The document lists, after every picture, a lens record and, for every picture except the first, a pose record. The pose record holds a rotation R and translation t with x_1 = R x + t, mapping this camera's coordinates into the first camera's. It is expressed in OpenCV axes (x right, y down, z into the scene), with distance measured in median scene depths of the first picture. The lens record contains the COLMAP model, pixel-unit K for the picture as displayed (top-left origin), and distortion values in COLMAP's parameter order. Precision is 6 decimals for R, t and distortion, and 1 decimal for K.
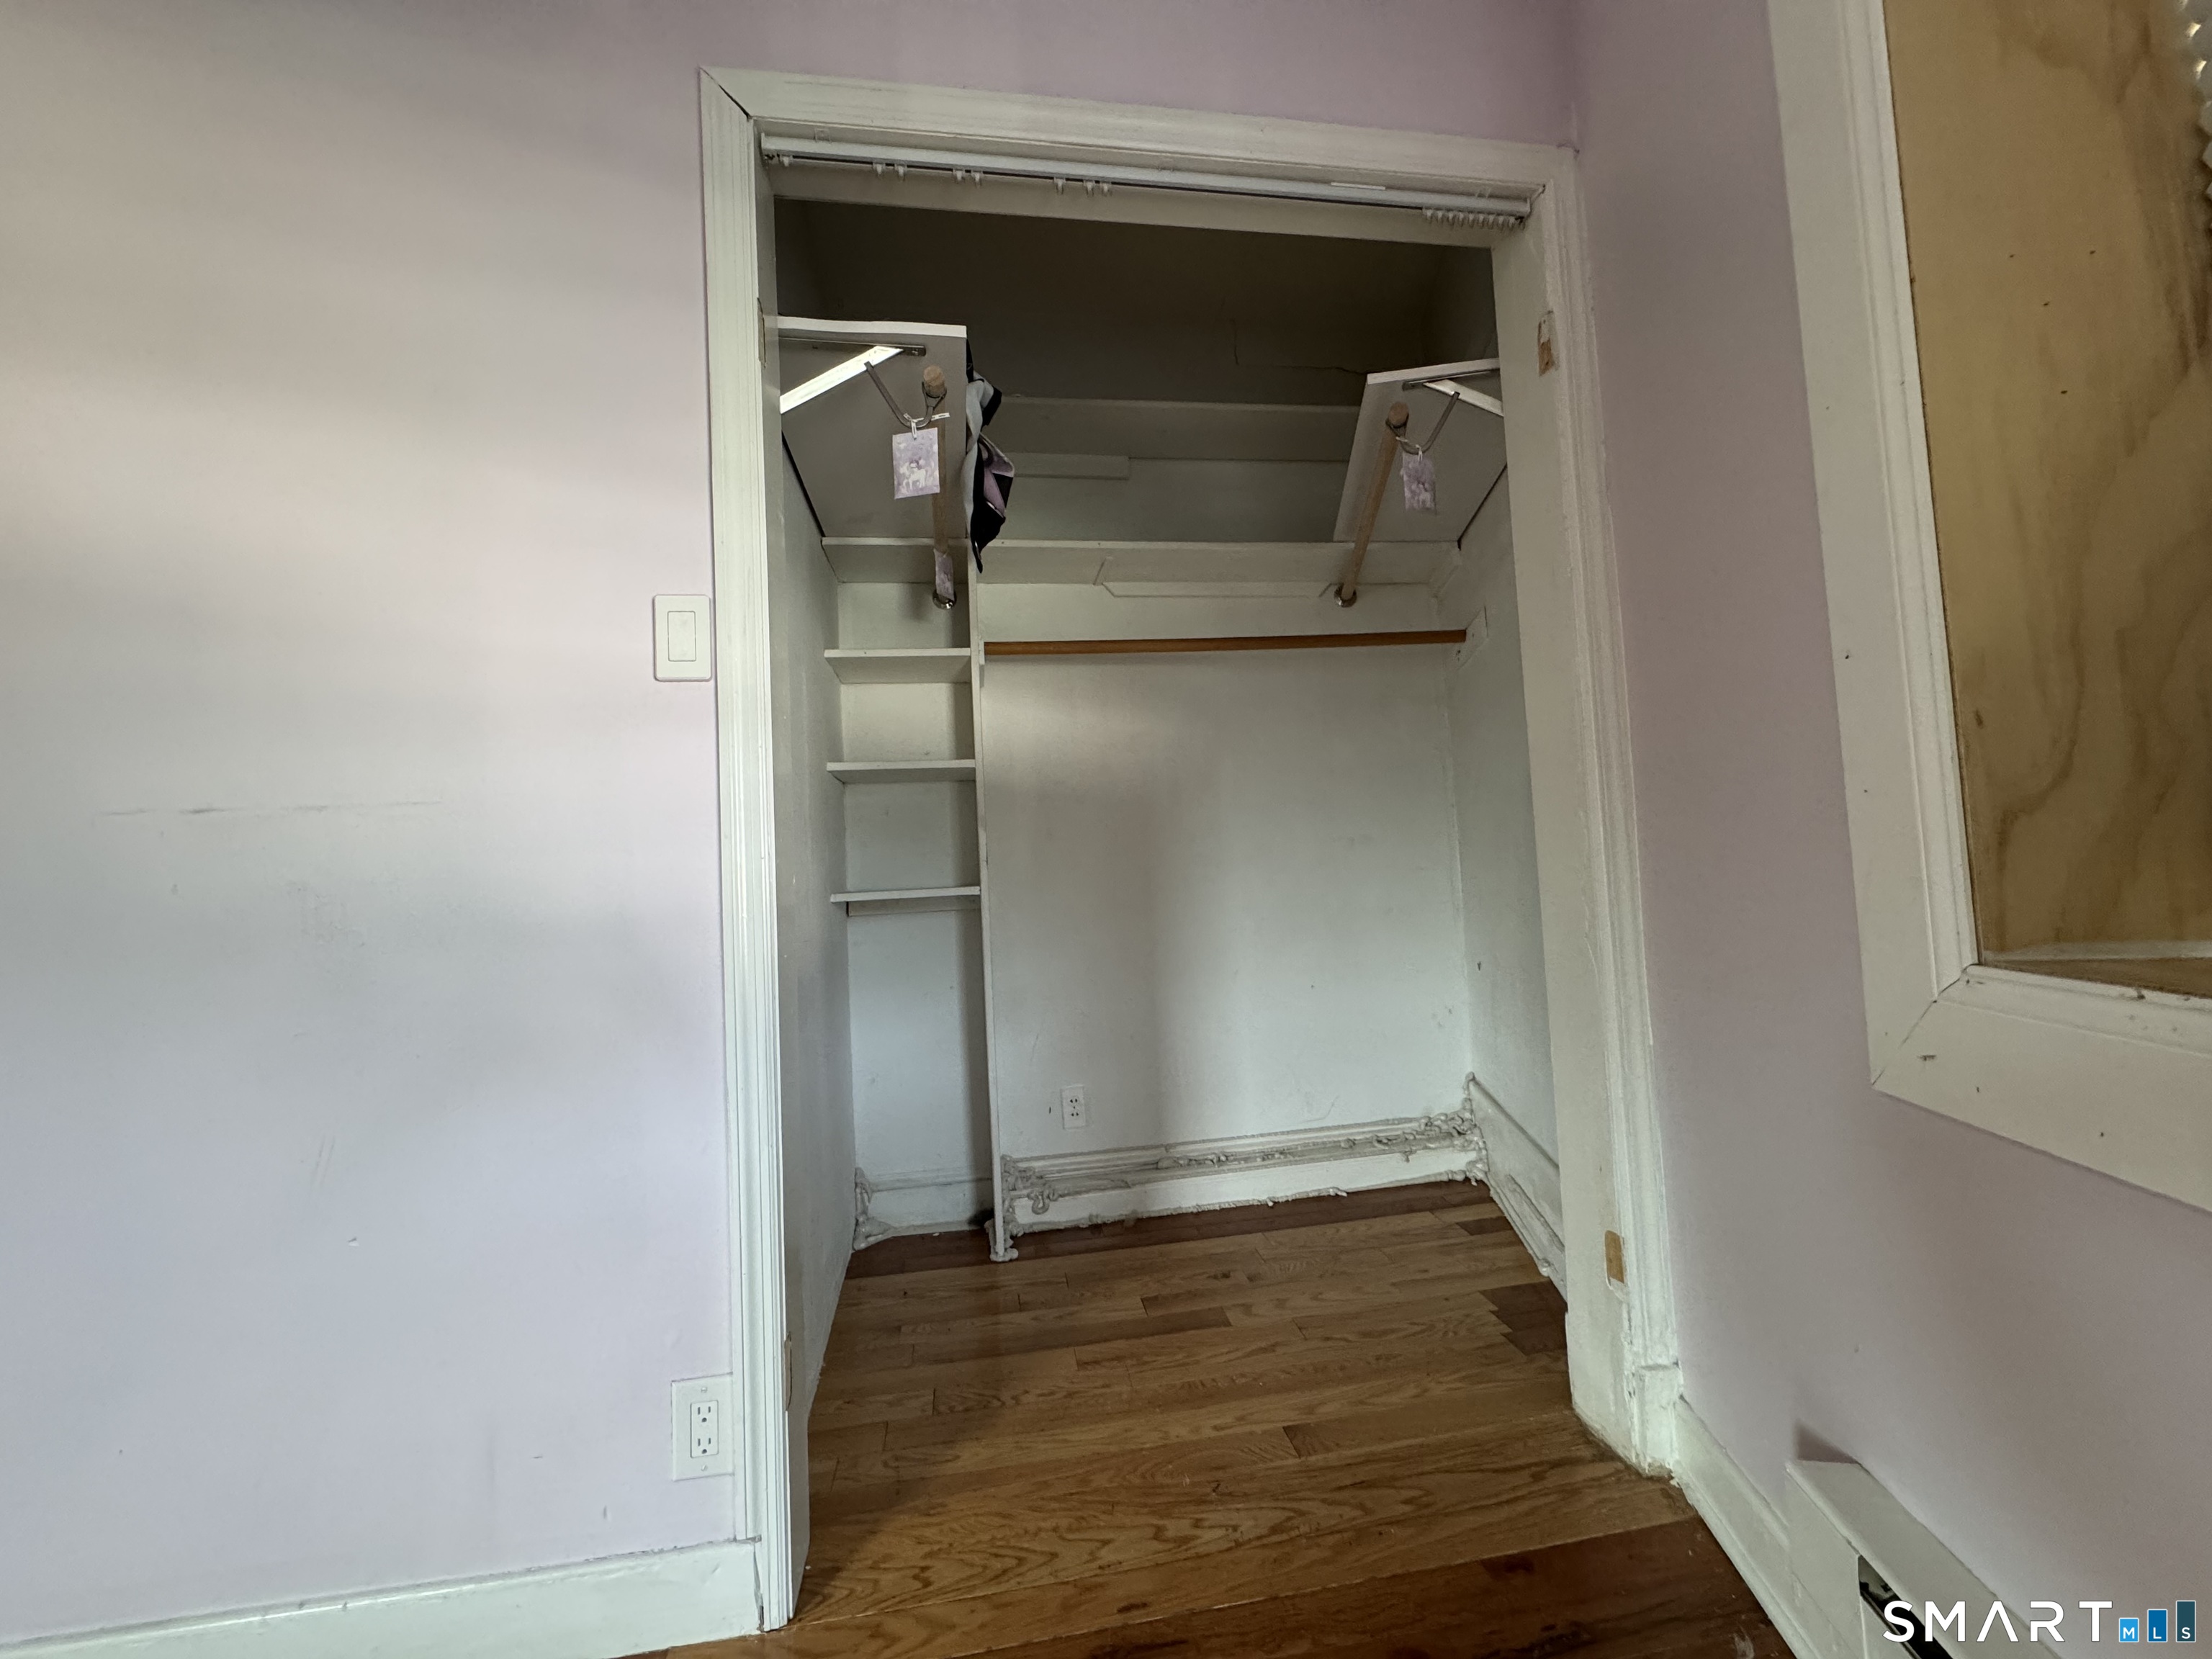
lens RADIAL K [[884.2, 0, 1105.9], [0, 884.2, 823.4], [0, 0, 1]] dist [-0.003642, 0.000714]
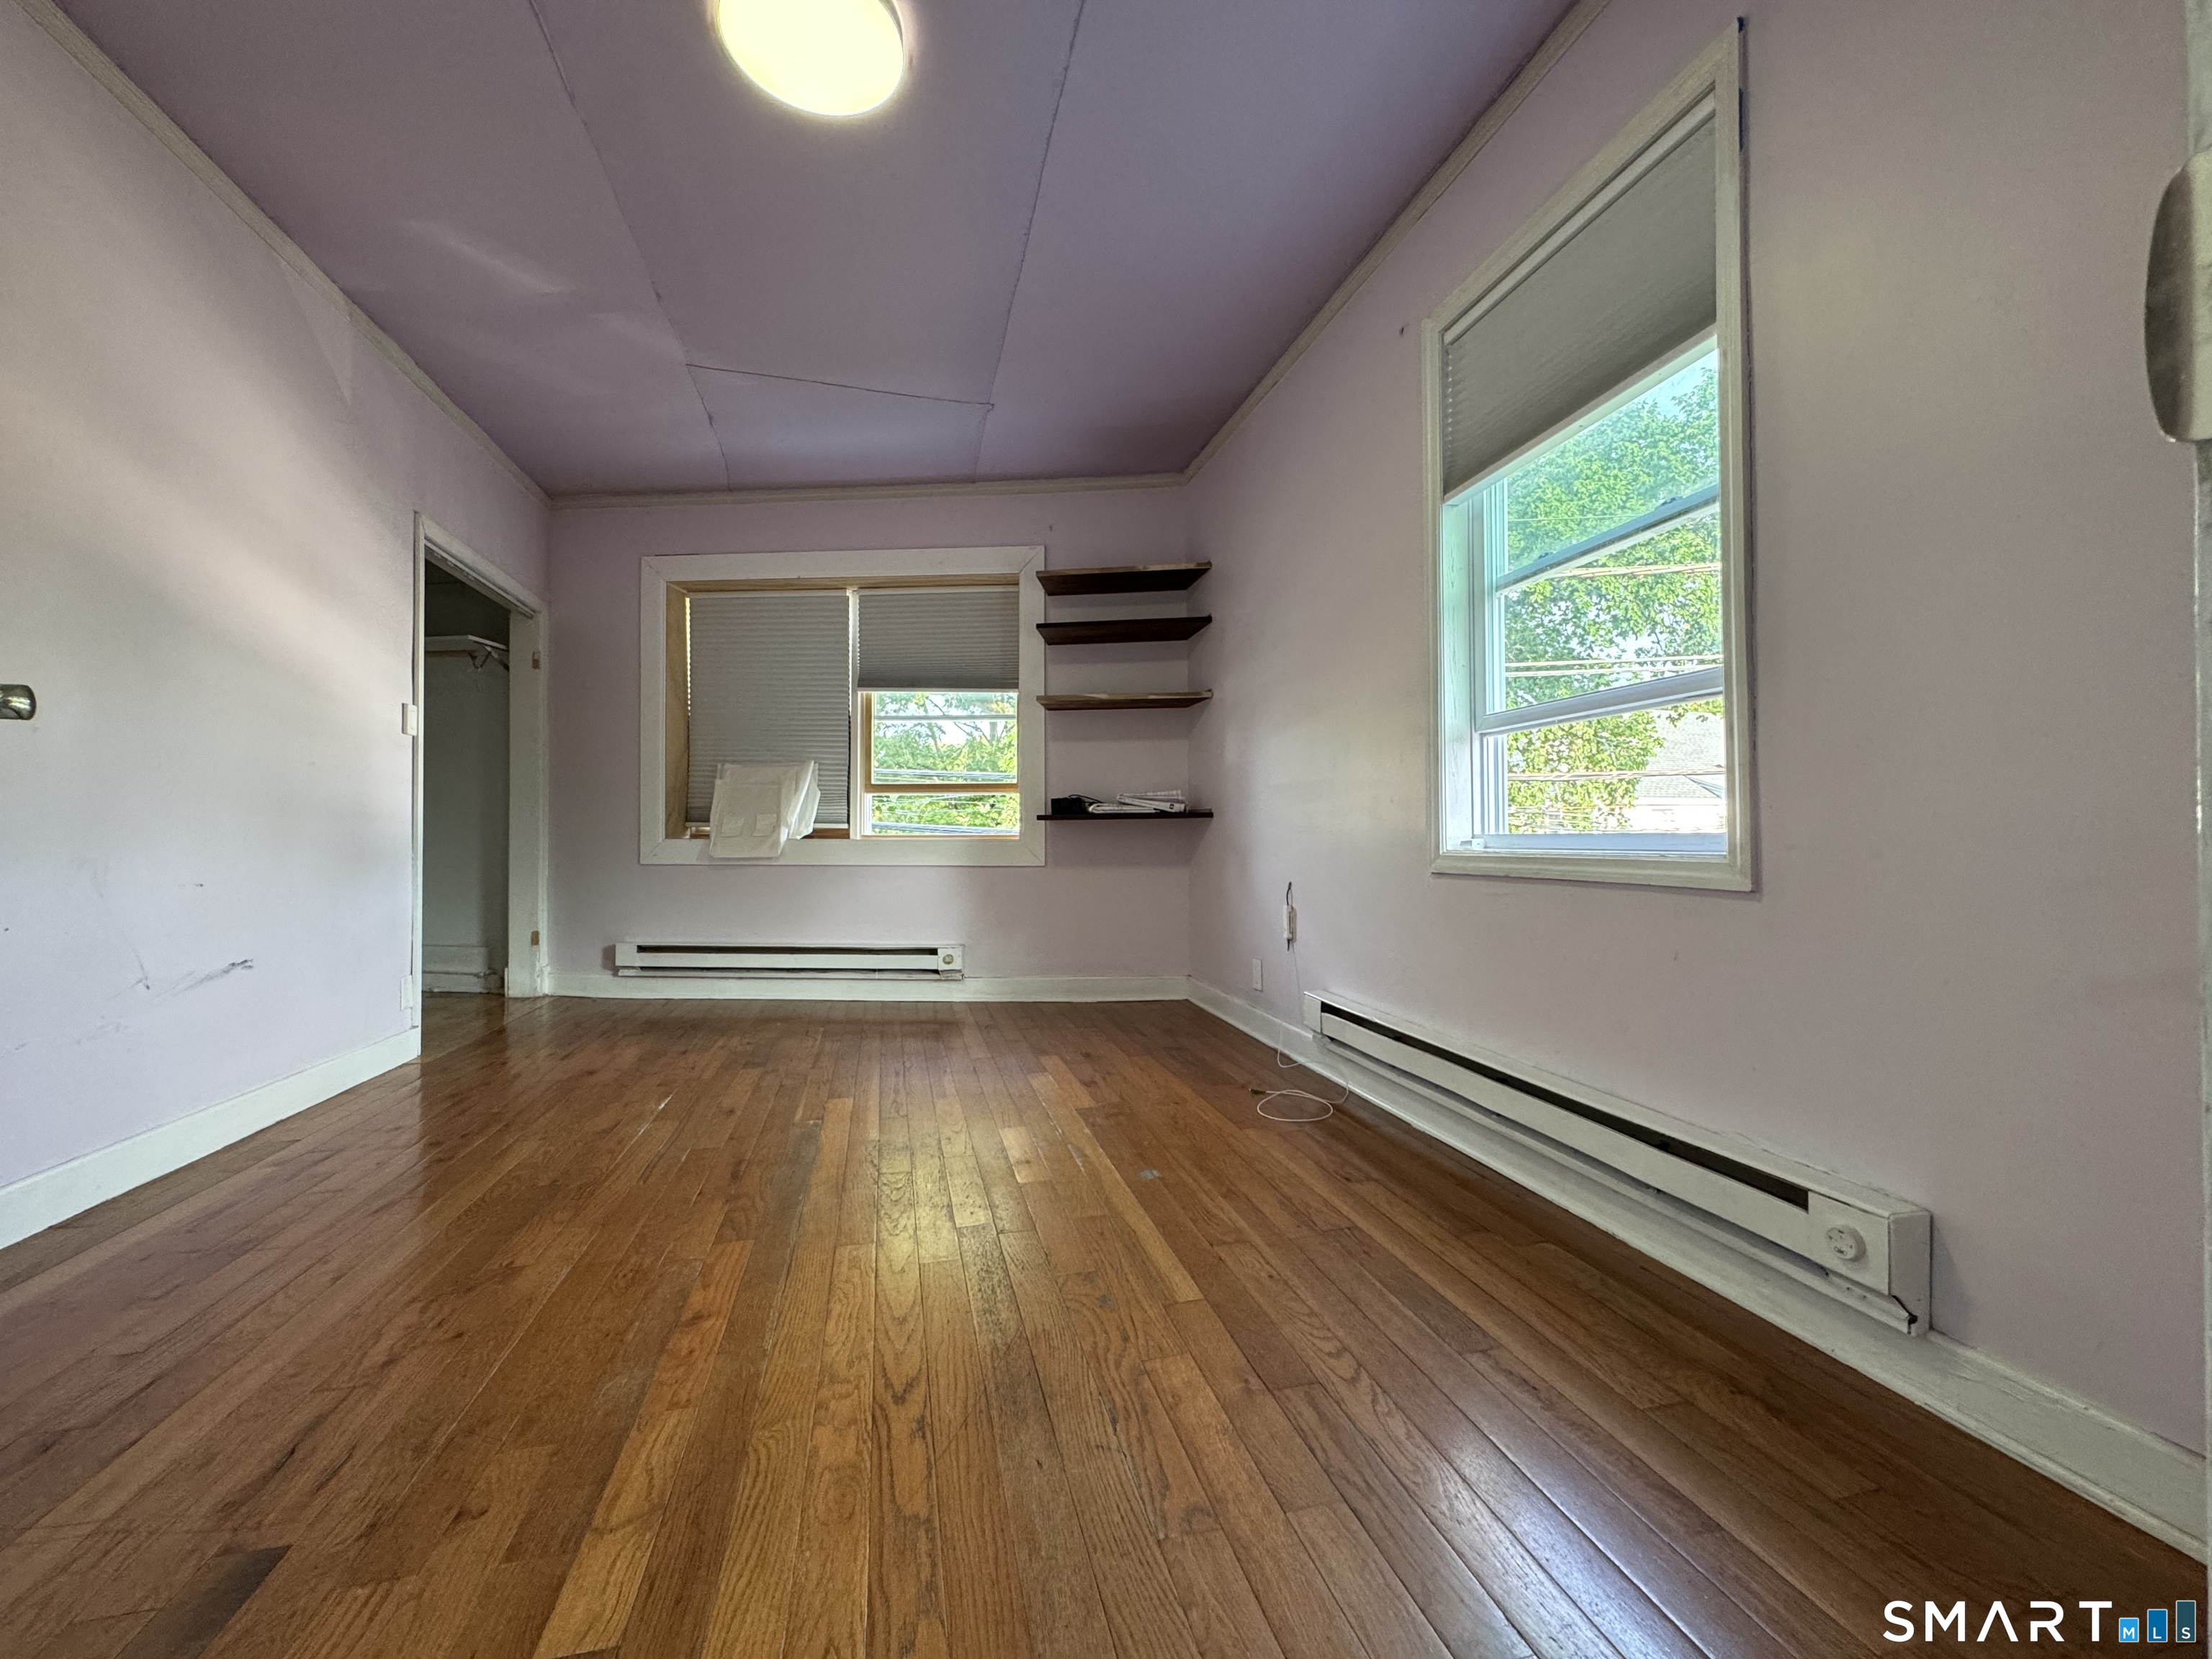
lens RADIAL K [[884.2, 0, 1105.6], [0, 884.2, 822.7], [0, 0, 1]] dist [-0.003642, 0.000714]
pose [[-0.115437, 0.065202, 0.991173, -3.227647], [-0.047059, 0.996364, -0.071024, 0.195348], [-0.992199, -0.054843, -0.111949, -0.810328]]
